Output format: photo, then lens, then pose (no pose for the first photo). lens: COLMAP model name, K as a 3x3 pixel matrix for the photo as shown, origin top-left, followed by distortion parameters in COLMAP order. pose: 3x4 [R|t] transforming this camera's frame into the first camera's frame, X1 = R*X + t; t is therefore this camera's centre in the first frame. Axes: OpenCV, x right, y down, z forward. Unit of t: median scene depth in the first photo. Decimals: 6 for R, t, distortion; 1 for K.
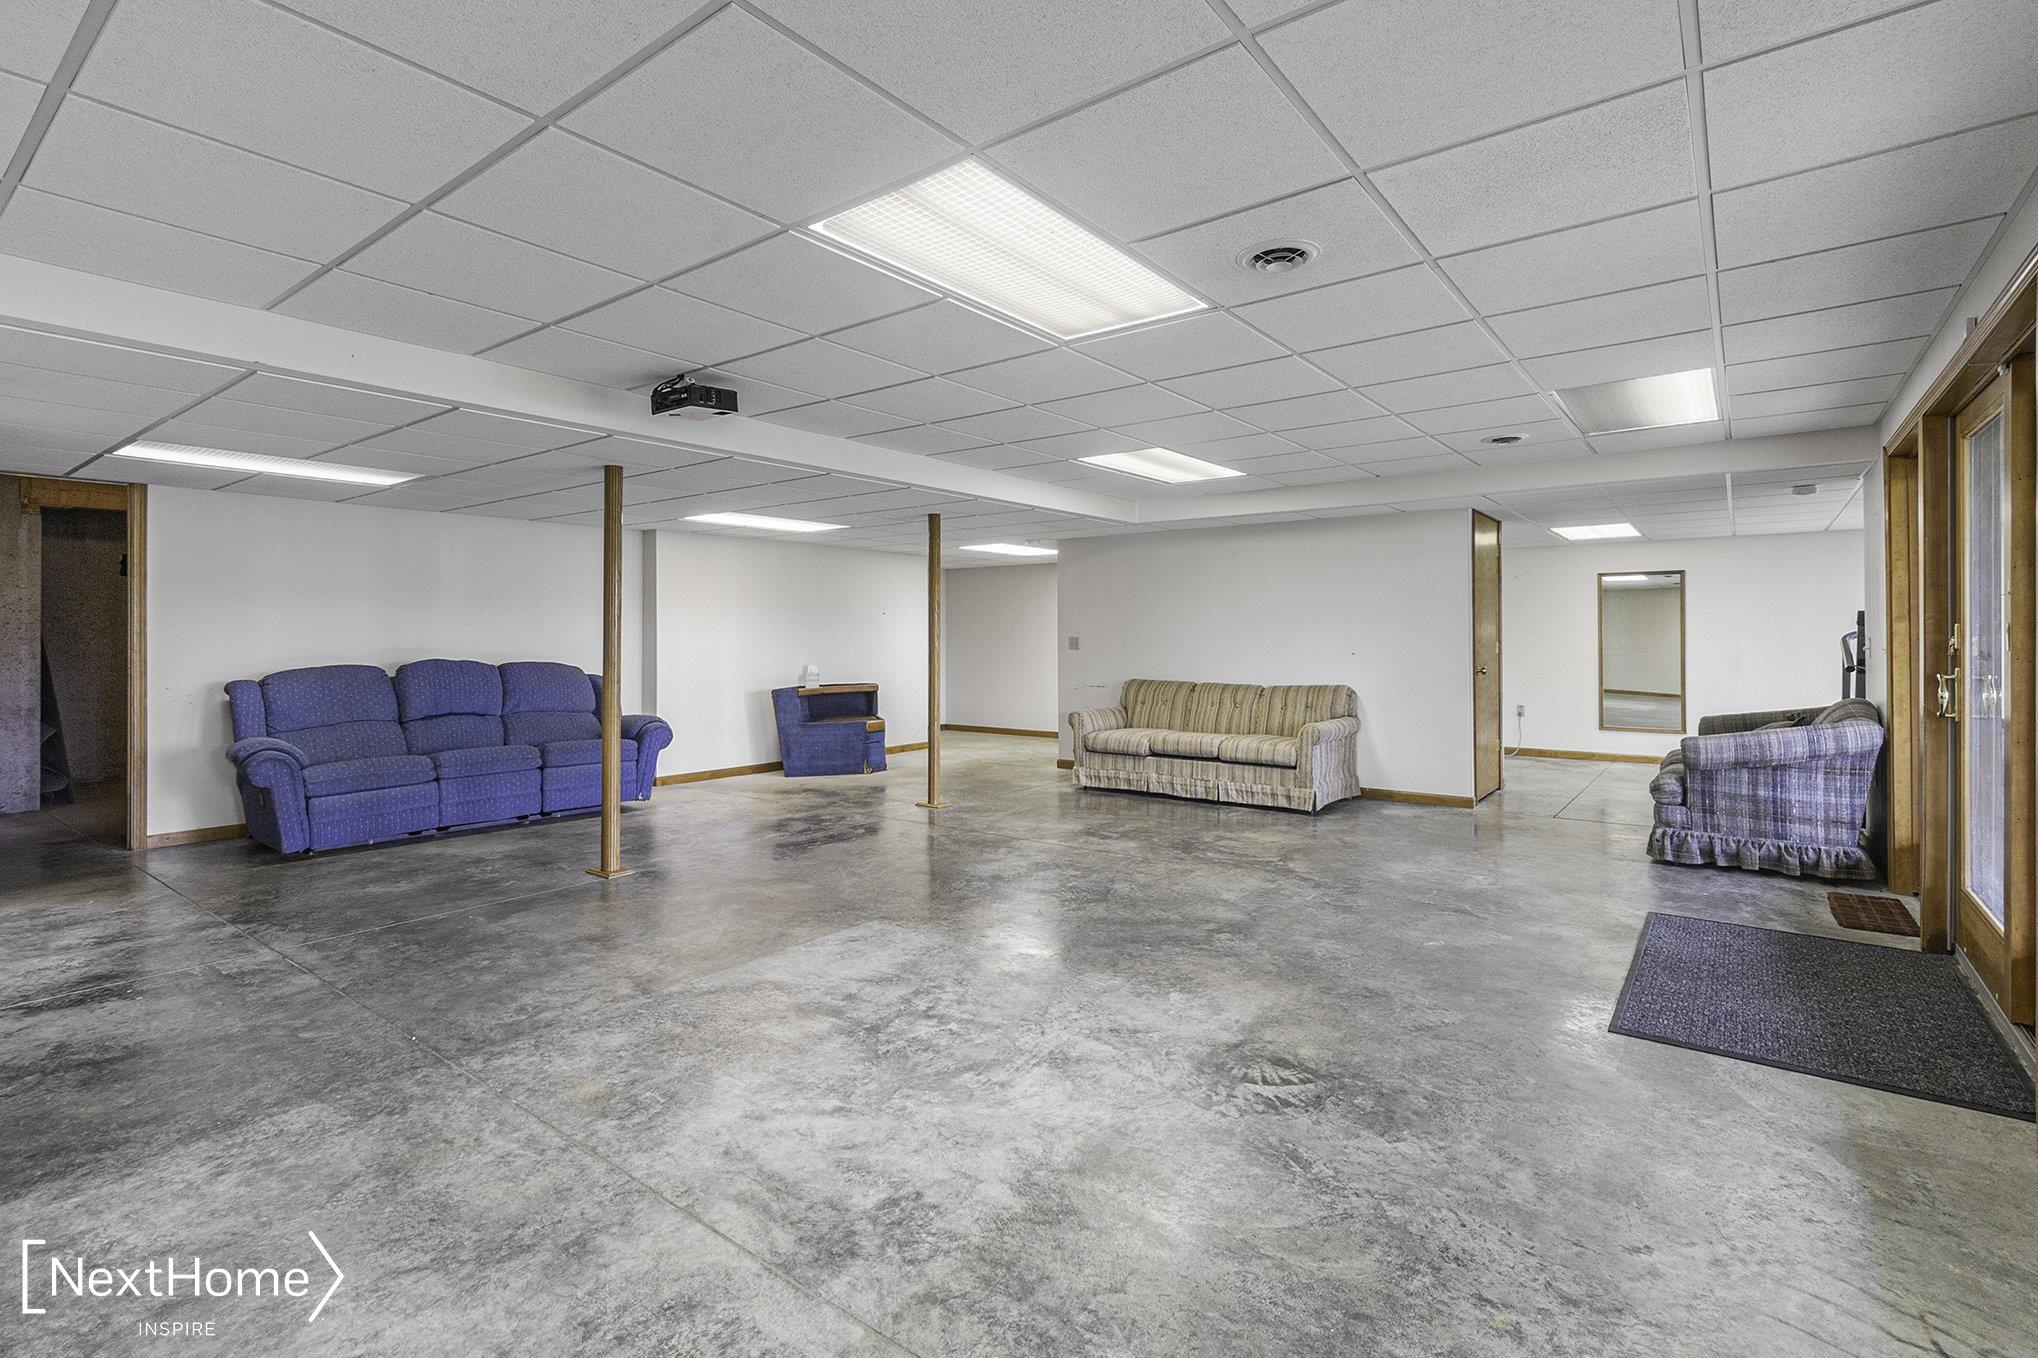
lens RADIAL K [[948.4, 0, 1012.7], [0, 948.4, 649.2], [0, 0, 1]] dist [0.025961, -0.022398]
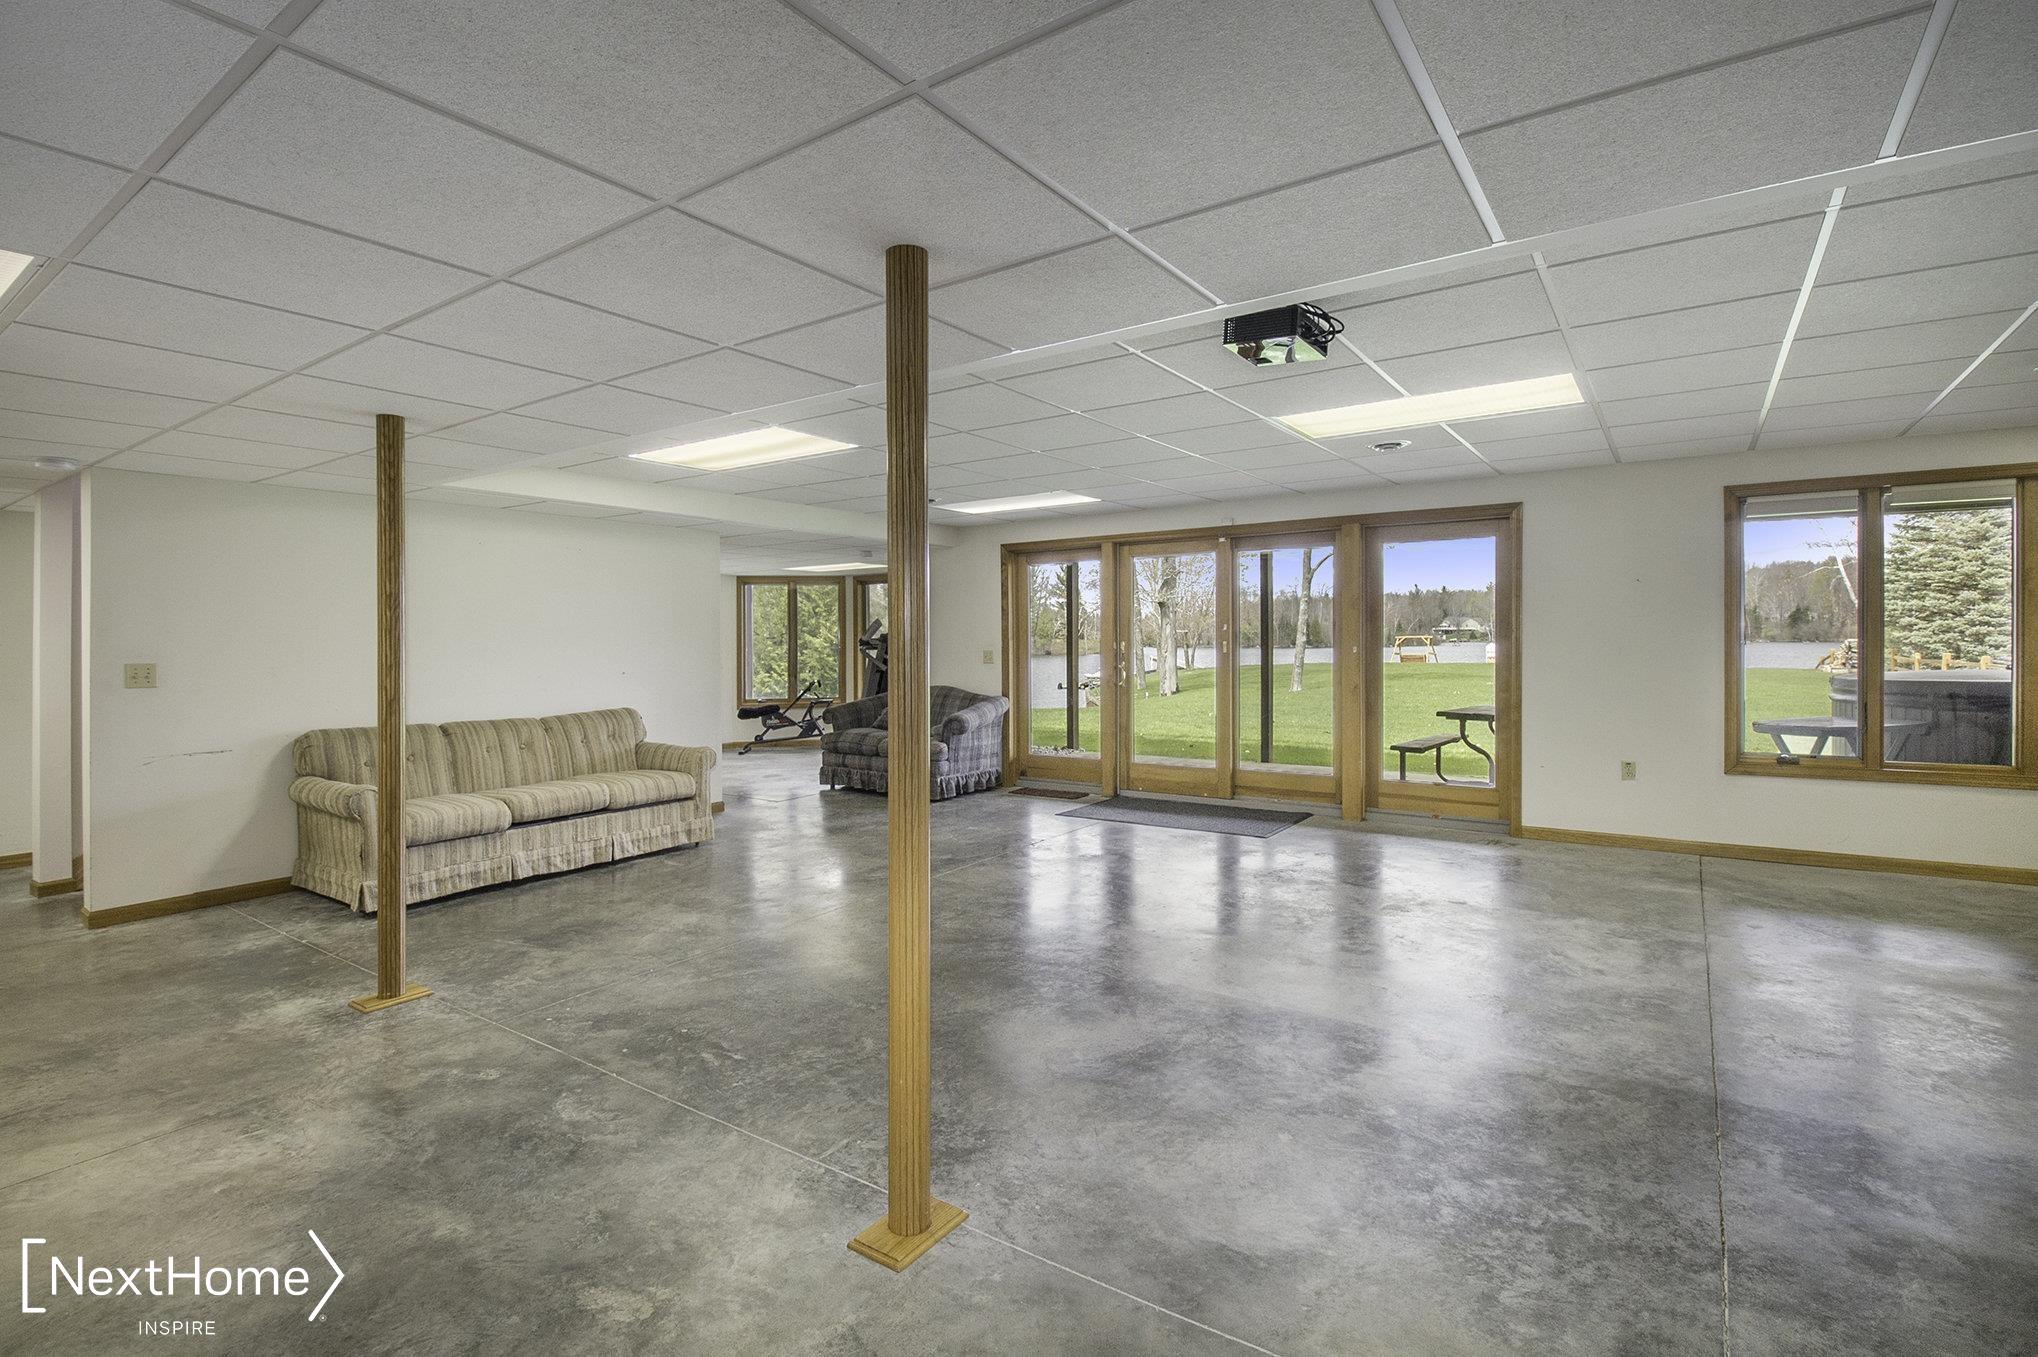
lens RADIAL K [[948.4, 0, 1012.7], [0, 948.4, 648.7], [0, 0, 1]] dist [0.025961, -0.022398]
pose [[-0.051695, -0.005089, 0.998650, -0.620281], [0.020054, 0.999780, 0.006133, -0.018352], [-0.998462, 0.020344, -0.051582, 0.715258]]
